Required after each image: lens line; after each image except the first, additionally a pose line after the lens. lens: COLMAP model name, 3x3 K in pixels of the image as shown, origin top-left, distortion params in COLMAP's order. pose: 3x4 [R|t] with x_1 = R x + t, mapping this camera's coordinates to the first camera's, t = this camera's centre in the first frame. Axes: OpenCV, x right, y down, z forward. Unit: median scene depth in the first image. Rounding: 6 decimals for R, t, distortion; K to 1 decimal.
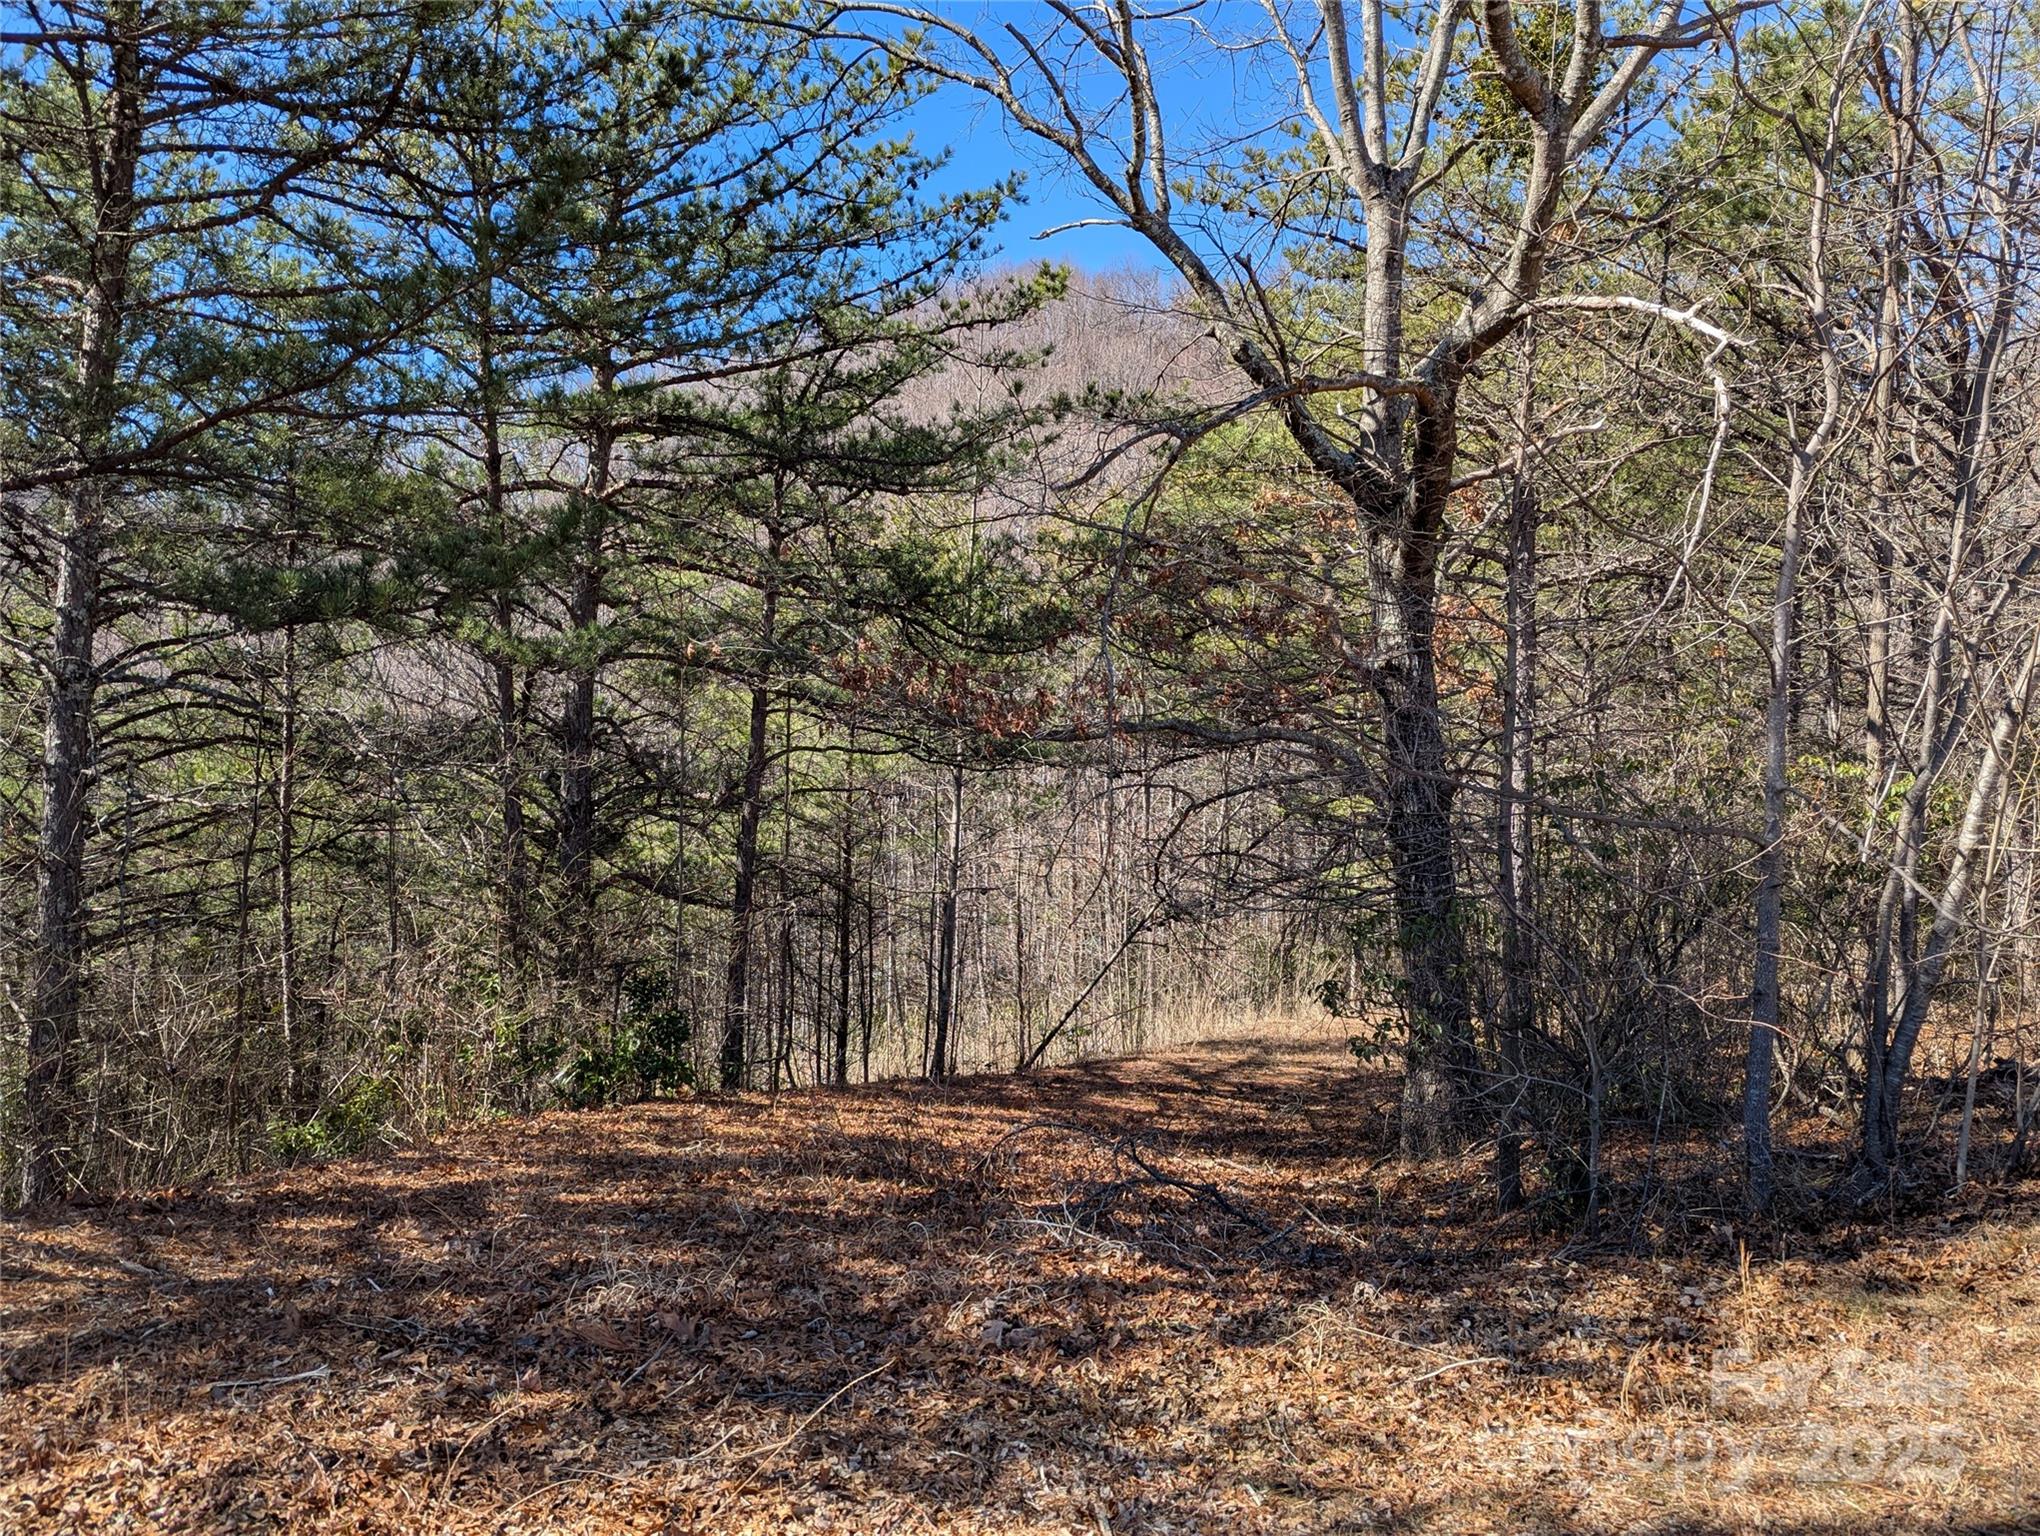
lens RADIAL K [[1418.0, 0, 1020.0], [0, 1418.0, 768.0], [0, 0, 1]] dist [0.069045, -0.072338]
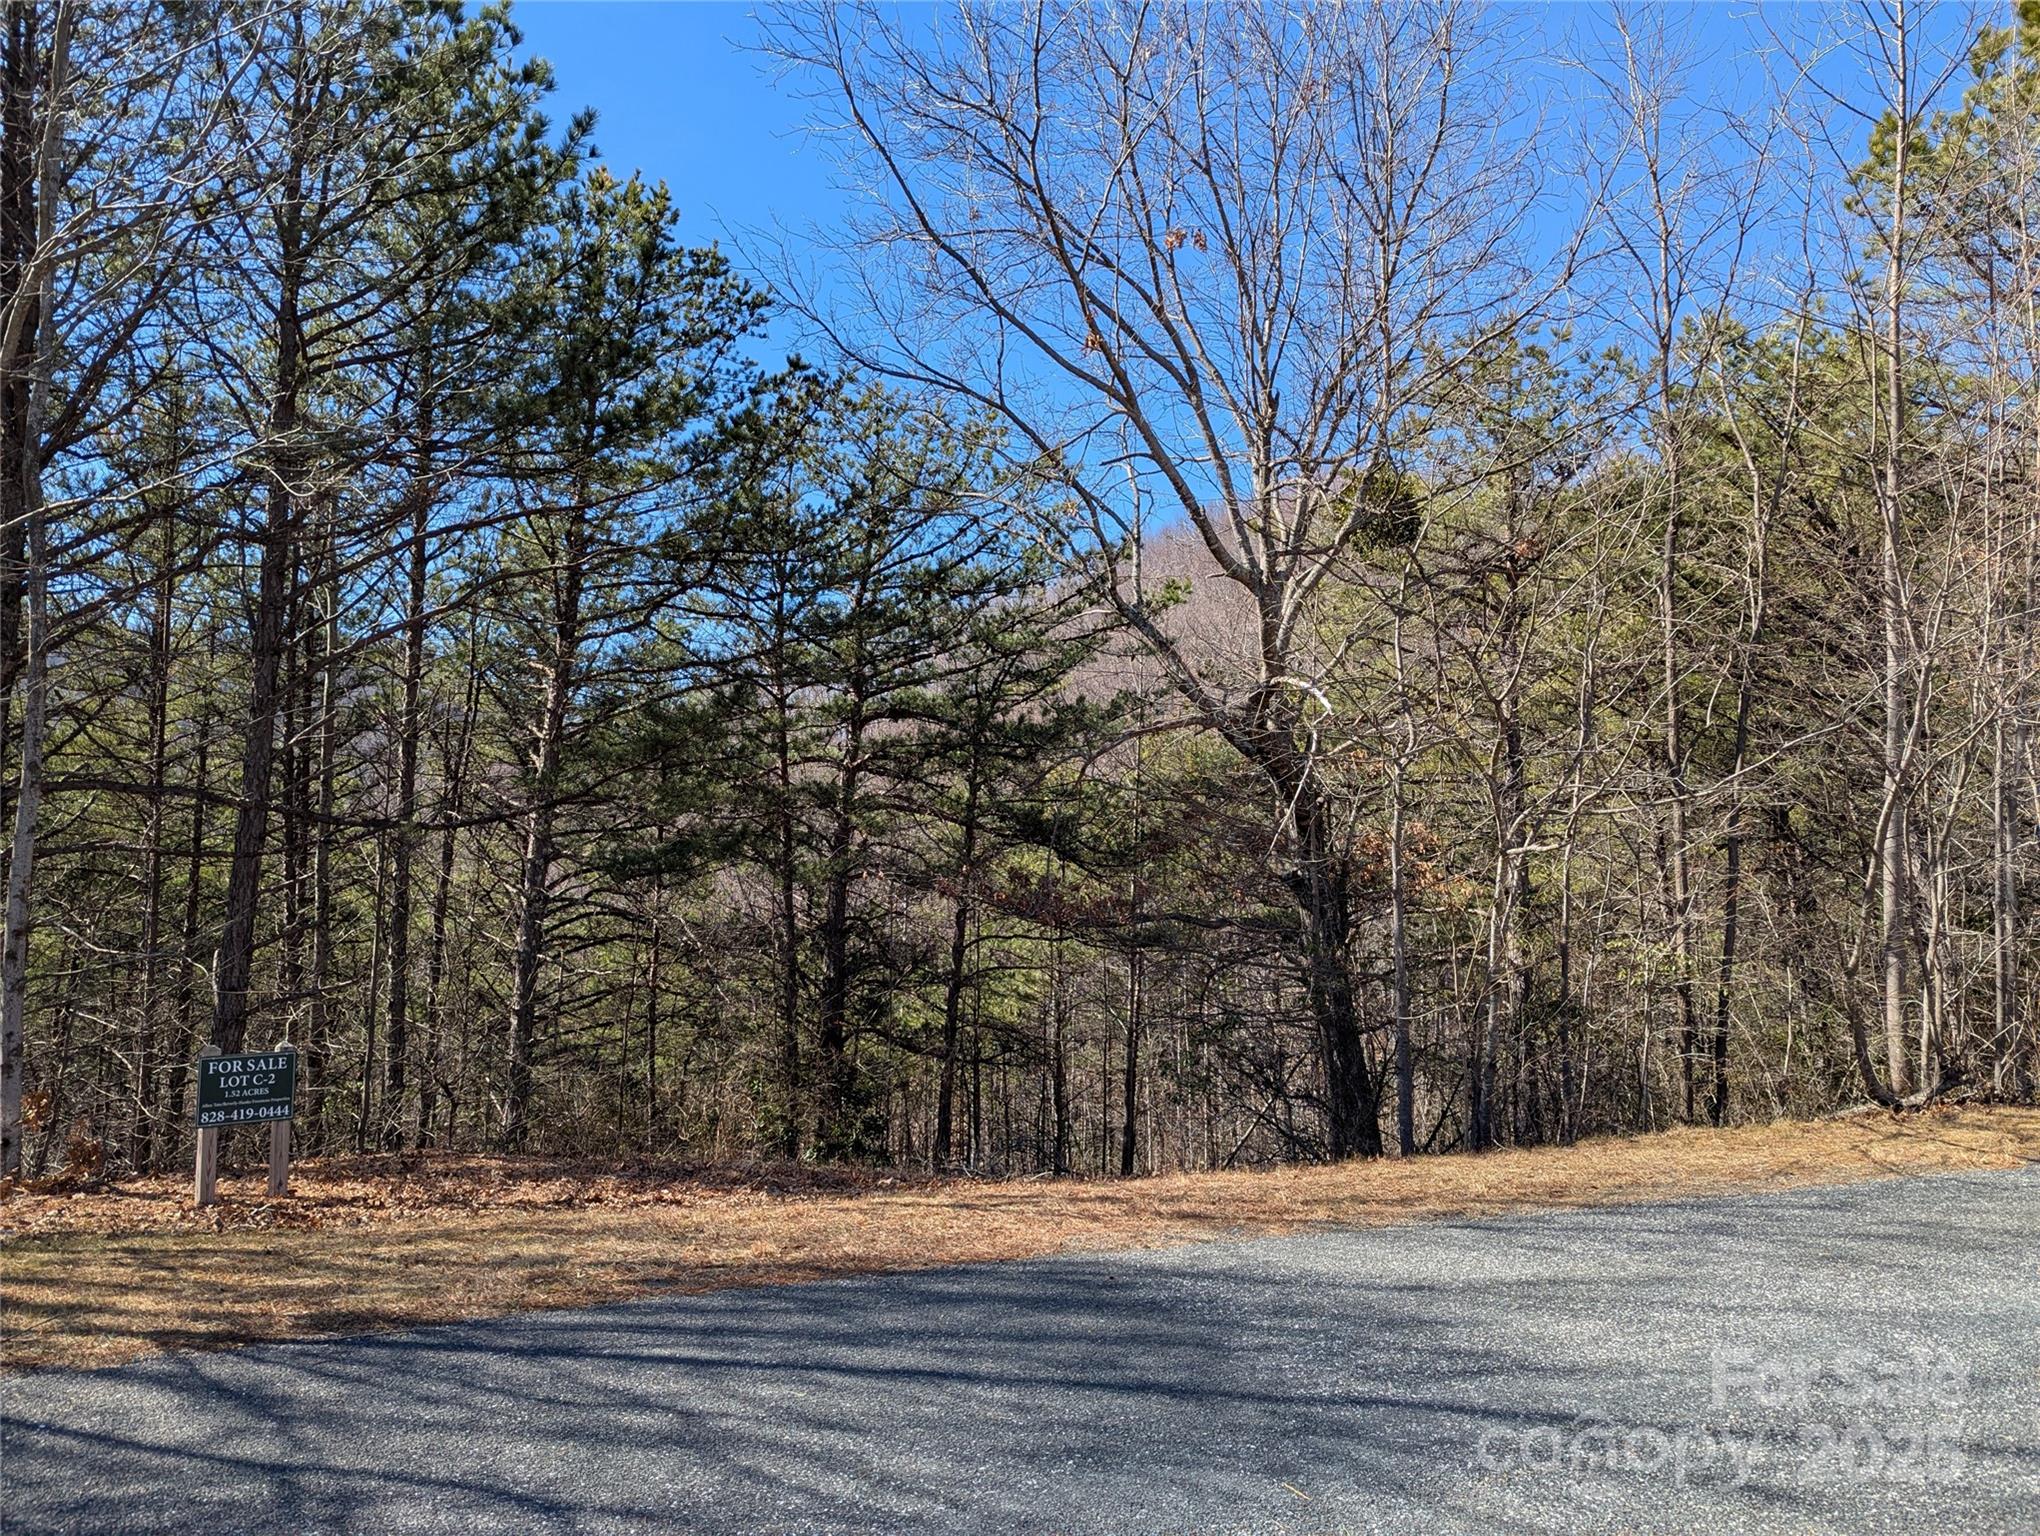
lens RADIAL K [[1418.0, 0, 1020.0], [0, 1418.0, 768.0], [0, 0, 1]] dist [0.069045, -0.072338]
pose [[0.971280, -0.038914, -0.234735, 0.213250], [0.006413, 0.990458, -0.137663, 0.013708], [0.237852, 0.132204, 0.962262, -0.358694]]
